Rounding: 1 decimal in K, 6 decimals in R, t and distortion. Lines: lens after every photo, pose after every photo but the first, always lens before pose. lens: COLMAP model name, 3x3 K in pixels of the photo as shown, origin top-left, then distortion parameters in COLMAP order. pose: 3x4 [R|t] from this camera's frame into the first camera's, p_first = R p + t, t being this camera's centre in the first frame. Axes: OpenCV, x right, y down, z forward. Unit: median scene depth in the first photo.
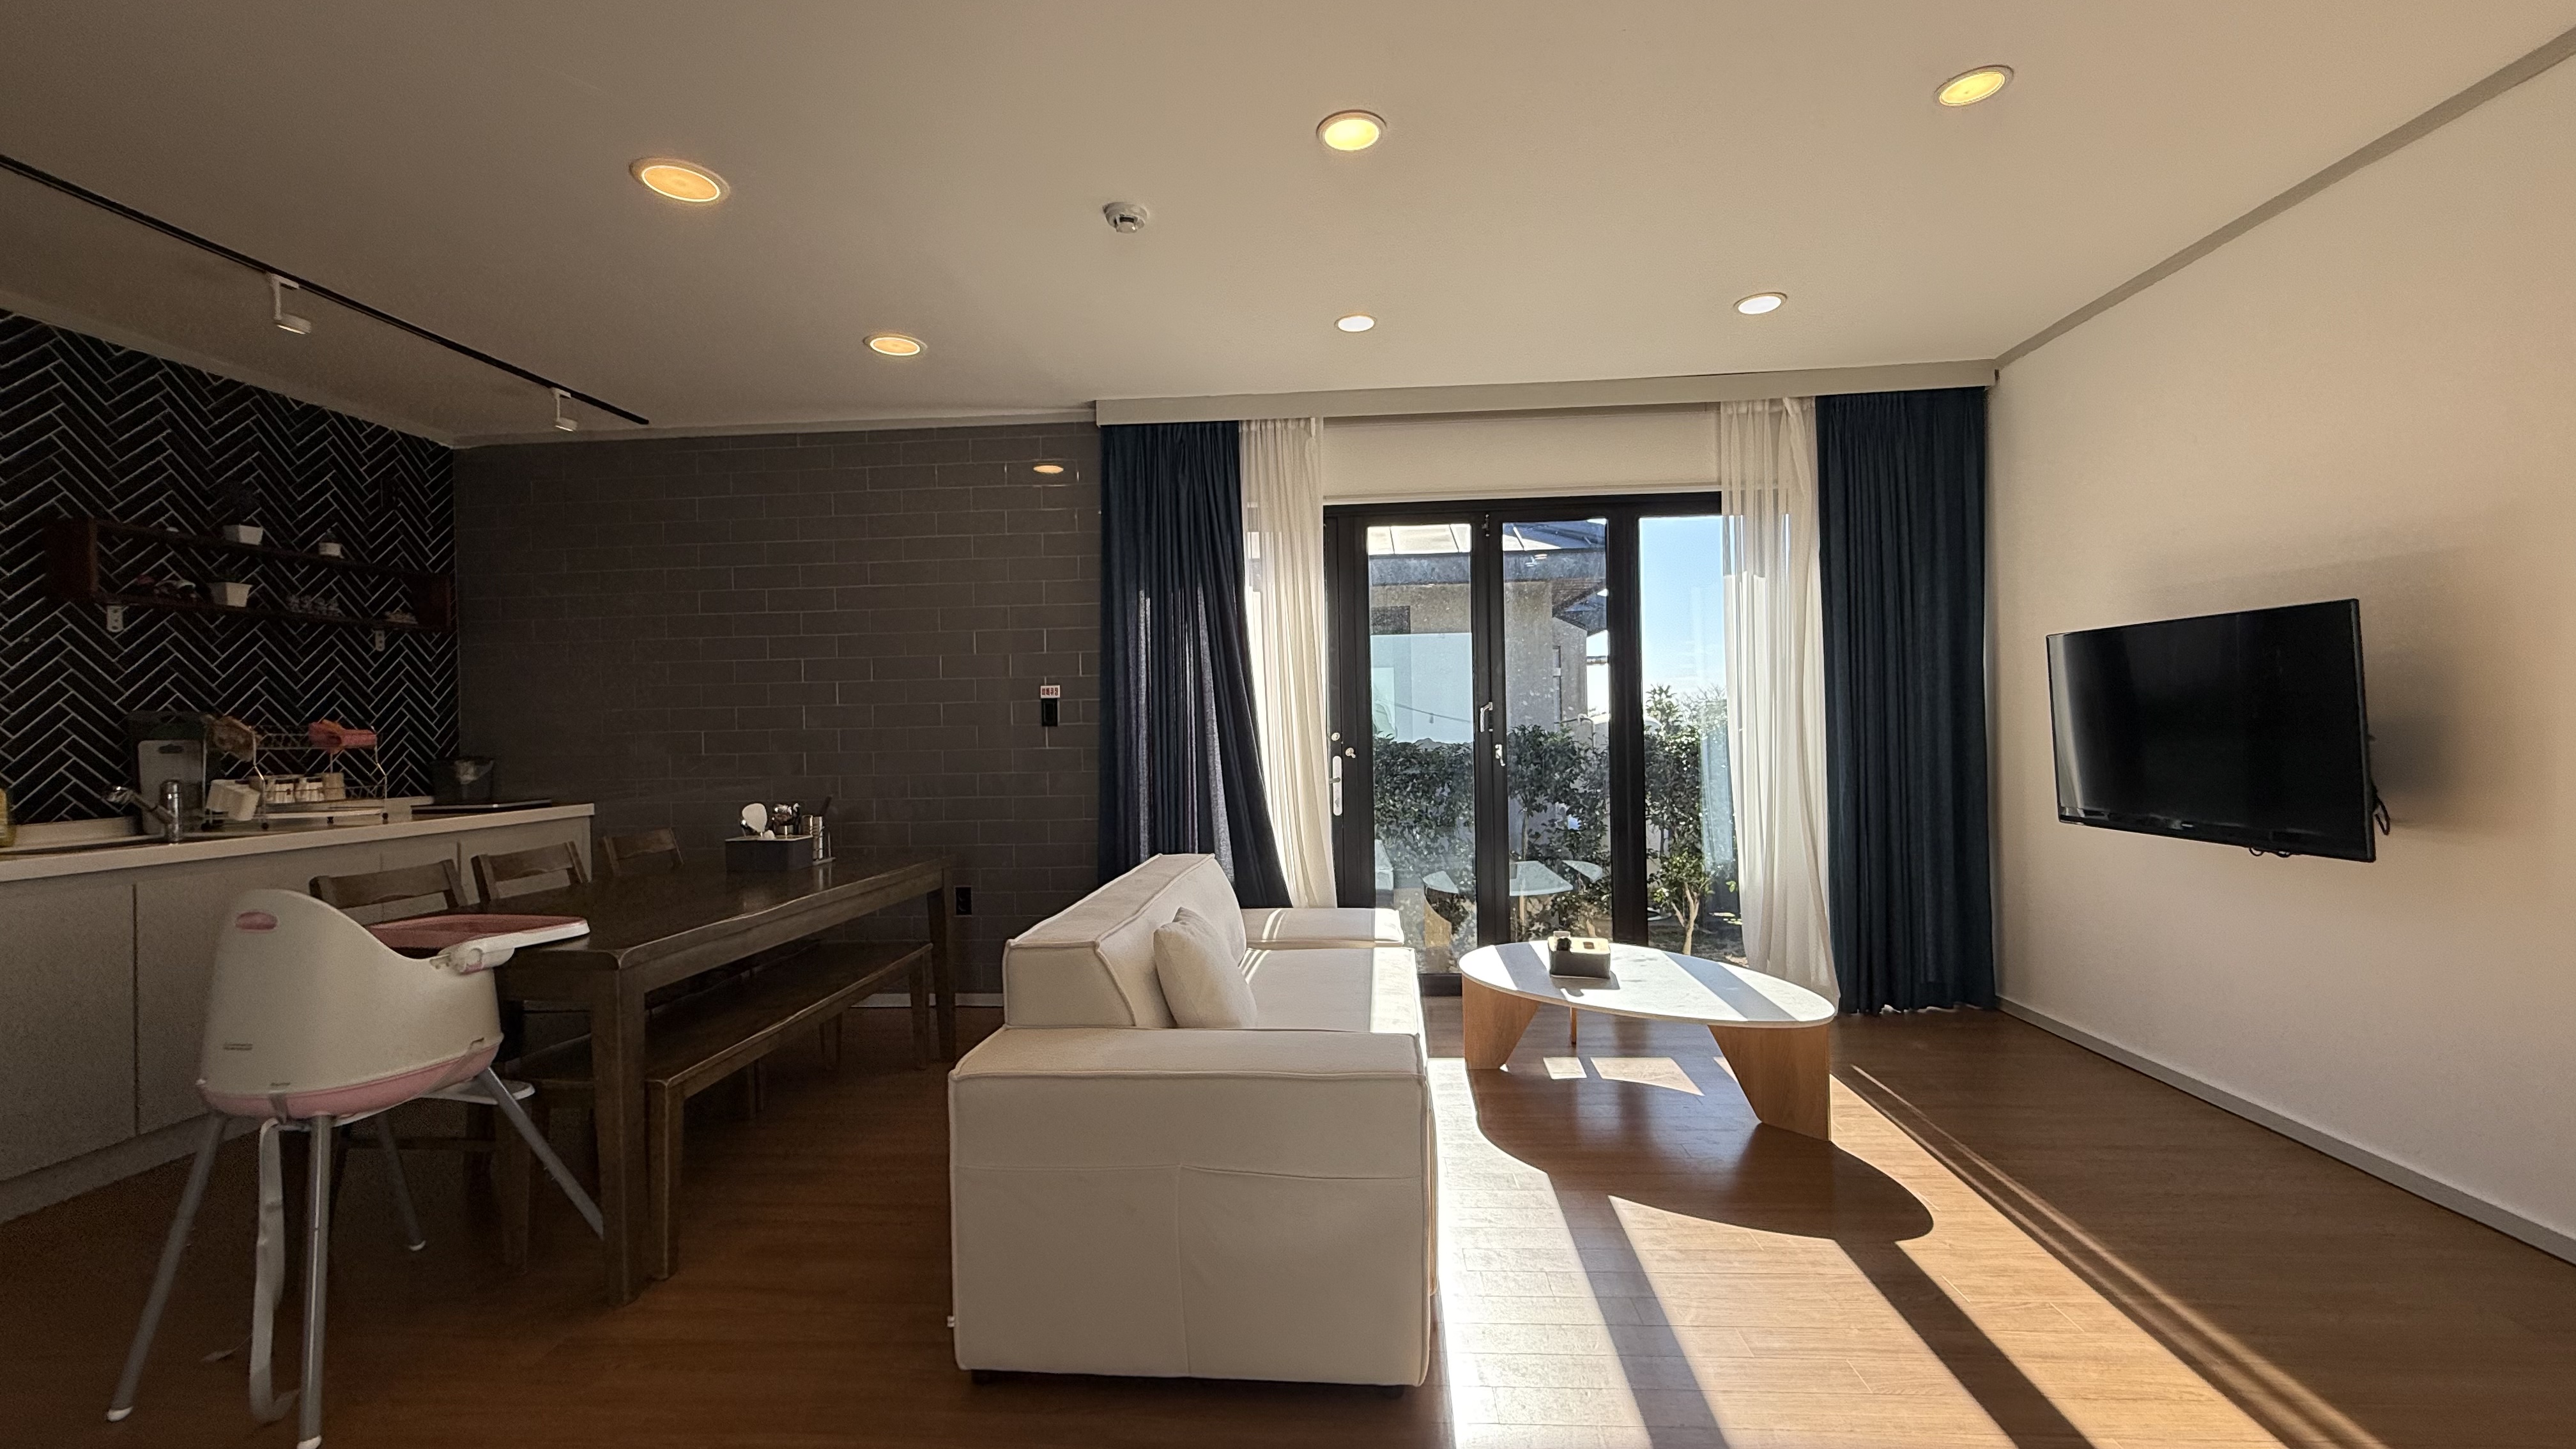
lens RADIAL K [[1032.3, 0, 1278.0], [0, 1032.3, 710.6], [0, 0, 1]] dist [0.000774, -0.000243]
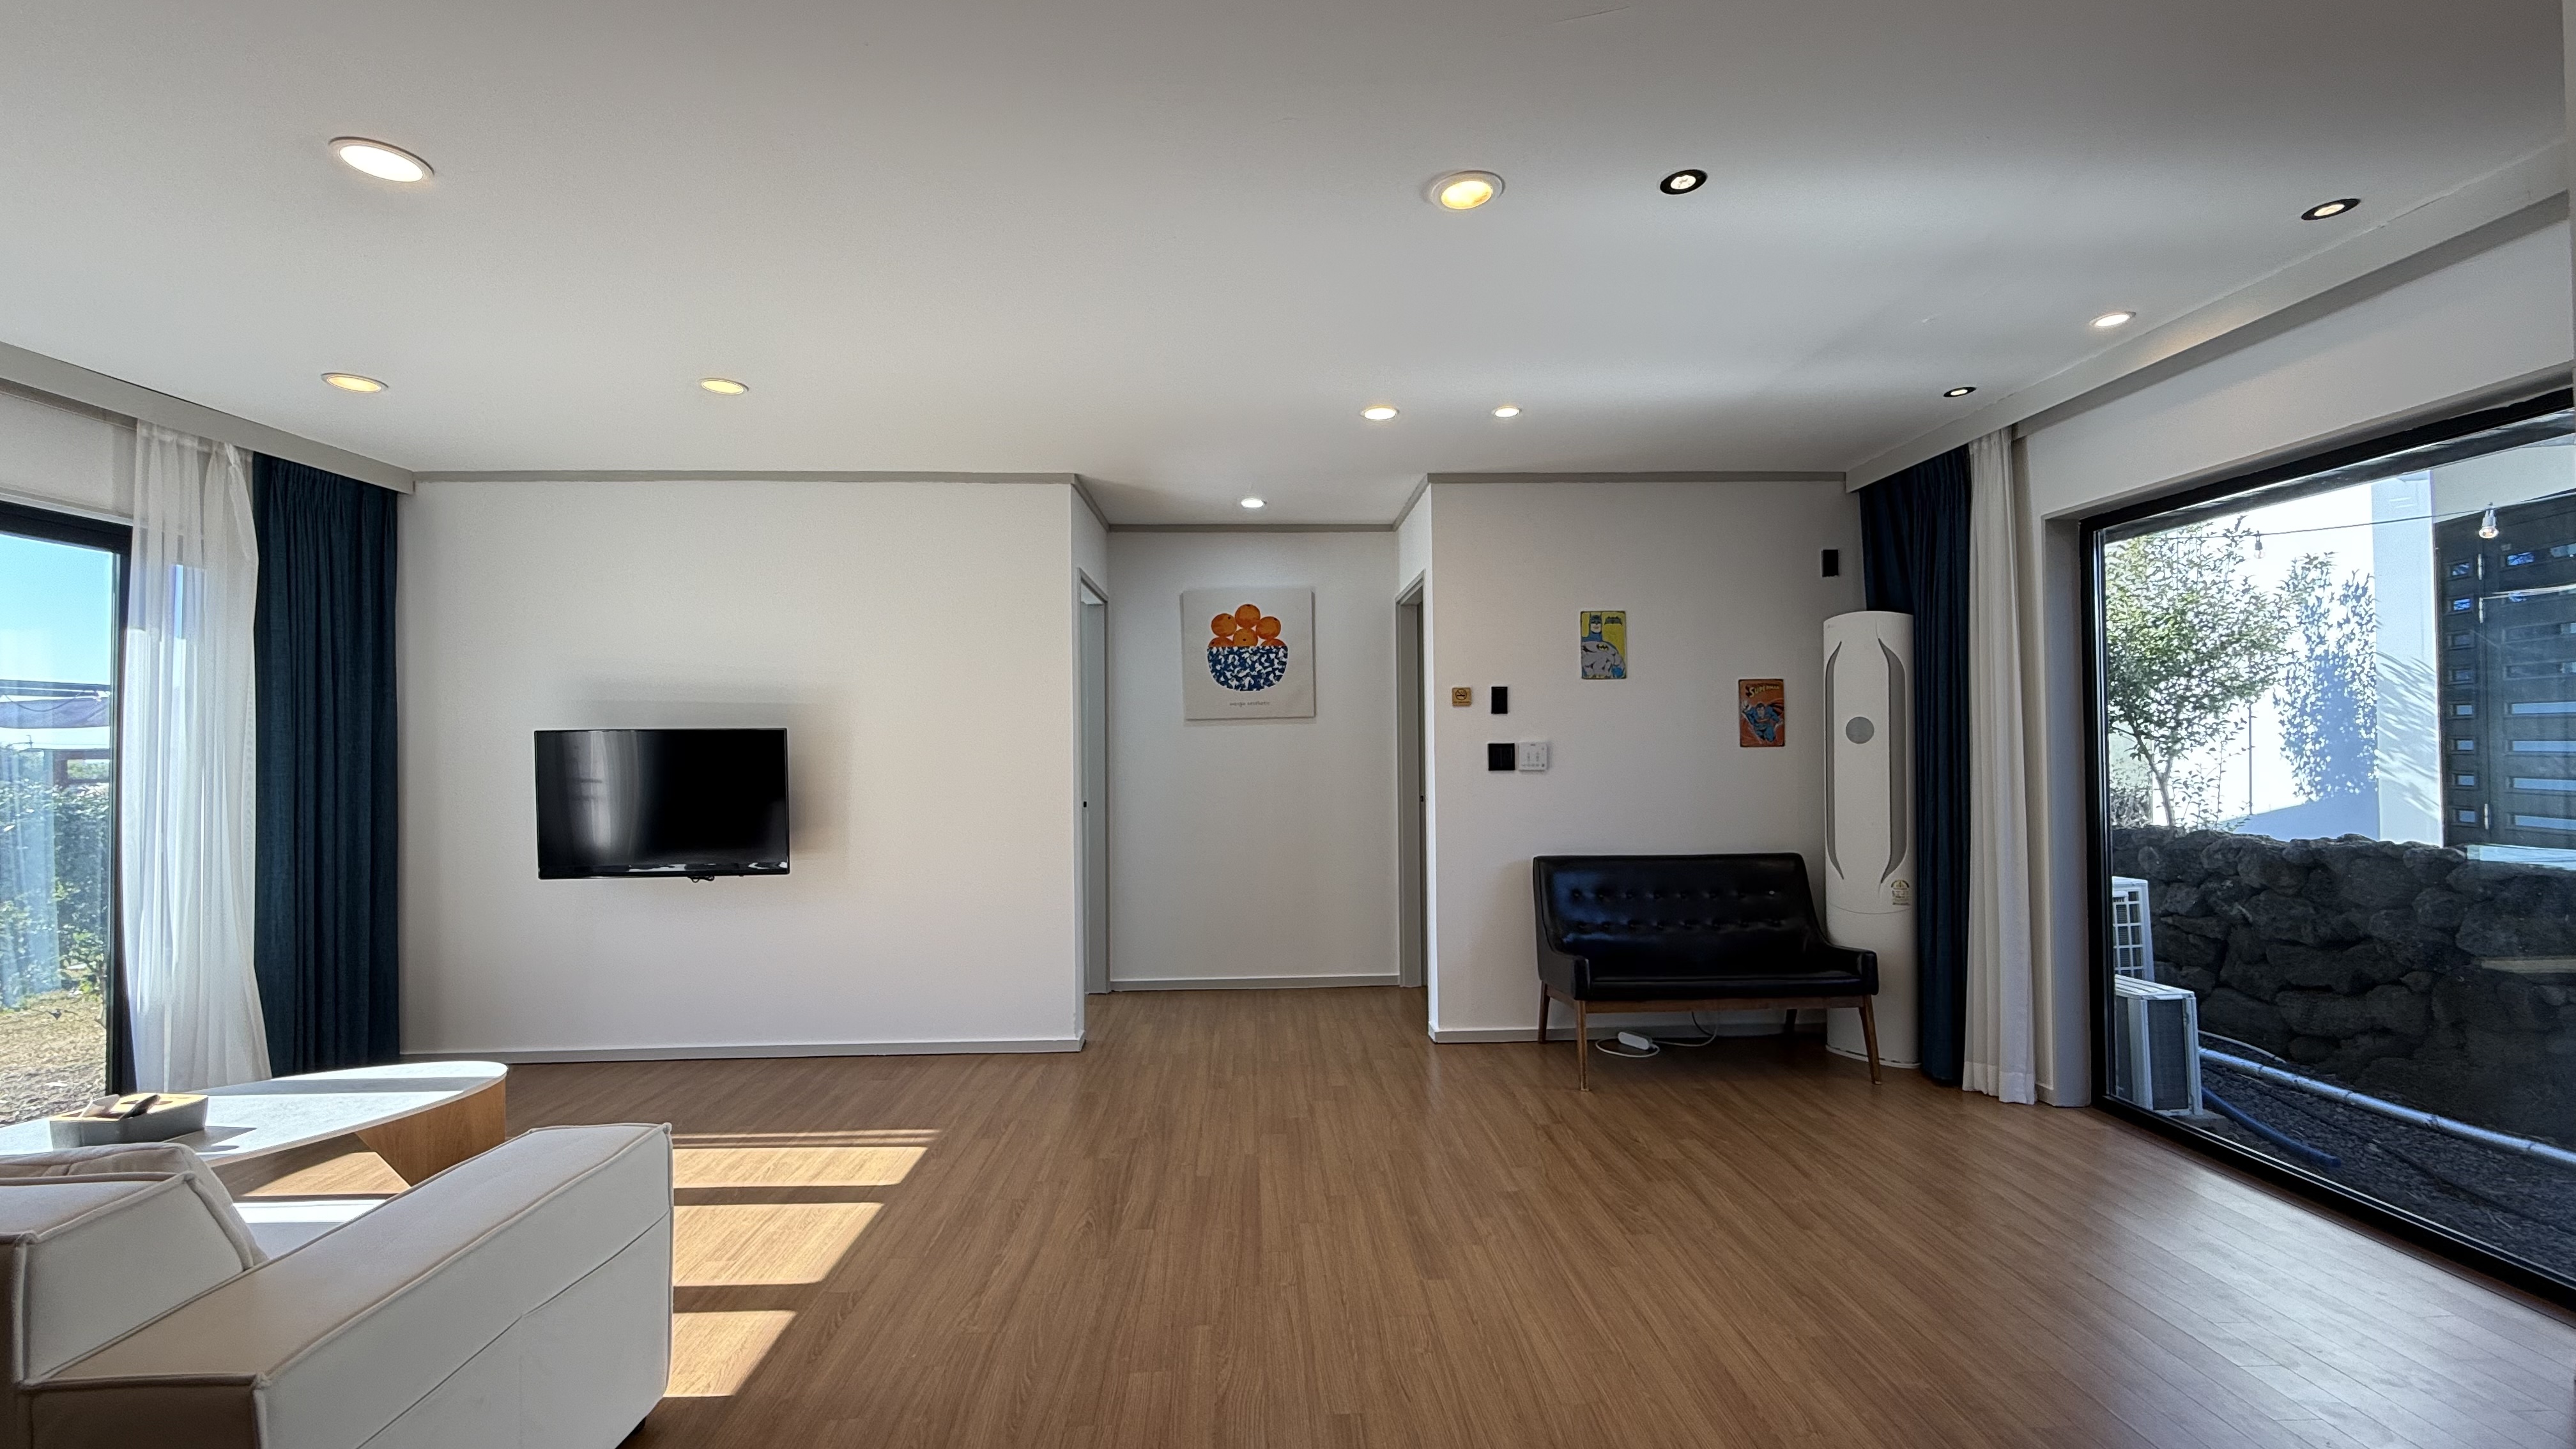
lens RADIAL K [[1032.3, 0, 1295.3], [0, 1032.3, 720.4], [0, 0, 1]] dist [0.000774, -0.000243]
pose [[-0.098756, 0.045019, 0.994093, -0.917501], [-0.000749, 0.998972, -0.045315, -0.046253], [-0.995111, -0.005220, -0.098621, 0.322615]]
